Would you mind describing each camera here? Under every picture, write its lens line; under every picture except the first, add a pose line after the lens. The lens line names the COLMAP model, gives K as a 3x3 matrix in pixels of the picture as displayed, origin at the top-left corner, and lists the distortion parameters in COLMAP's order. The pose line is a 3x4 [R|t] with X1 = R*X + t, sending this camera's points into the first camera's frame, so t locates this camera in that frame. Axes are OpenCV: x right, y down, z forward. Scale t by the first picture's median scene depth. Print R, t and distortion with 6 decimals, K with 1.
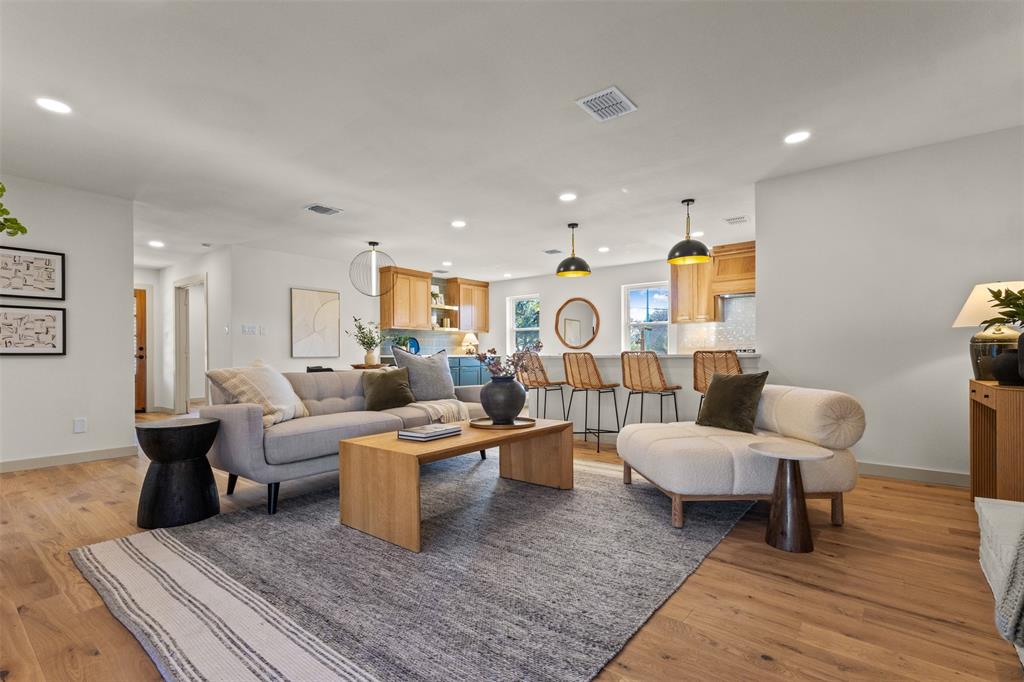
lens RADIAL K [[477.0, 0, 511.3], [0, 477.0, 350.8], [0, 0, 1]] dist [-0.000234, 0.001374]
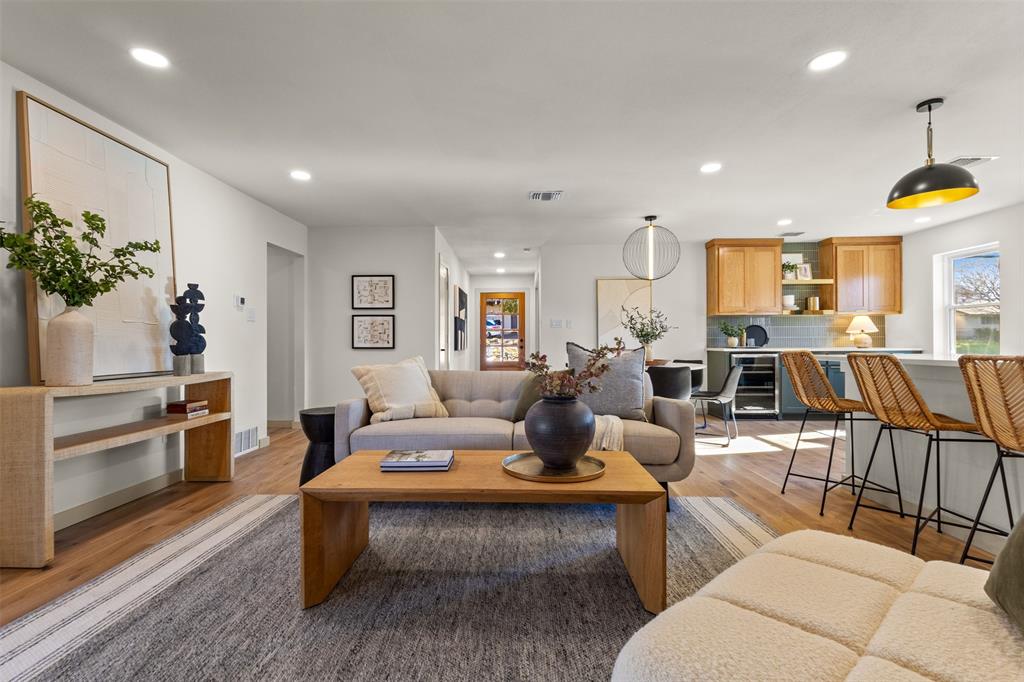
lens RADIAL K [[477.0, 0, 500.6], [0, 477.0, 339.5], [0, 0, 1]] dist [-0.000234, 0.001374]
pose [[0.598218, -0.003135, -0.801327, 0.231696], [0.006499, 0.999978, 0.000939, -0.011138], [0.801307, -0.005770, 0.598226, 0.280057]]
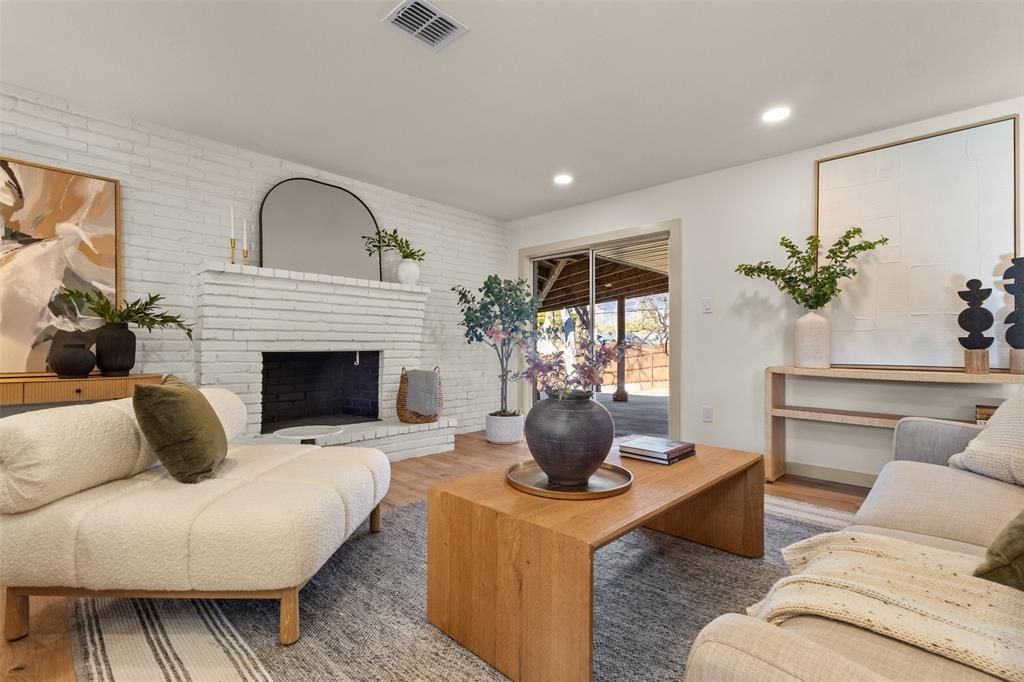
lens RADIAL K [[477.0, 0, 511.7], [0, 477.0, 343.4], [0, 0, 1]] dist [-0.000234, 0.001374]
pose [[-0.996881, 0.003213, 0.078857, 0.000539], [0.002074, 0.999892, -0.014528, 0.004188], [-0.078895, -0.014319, -0.996780, 0.776699]]
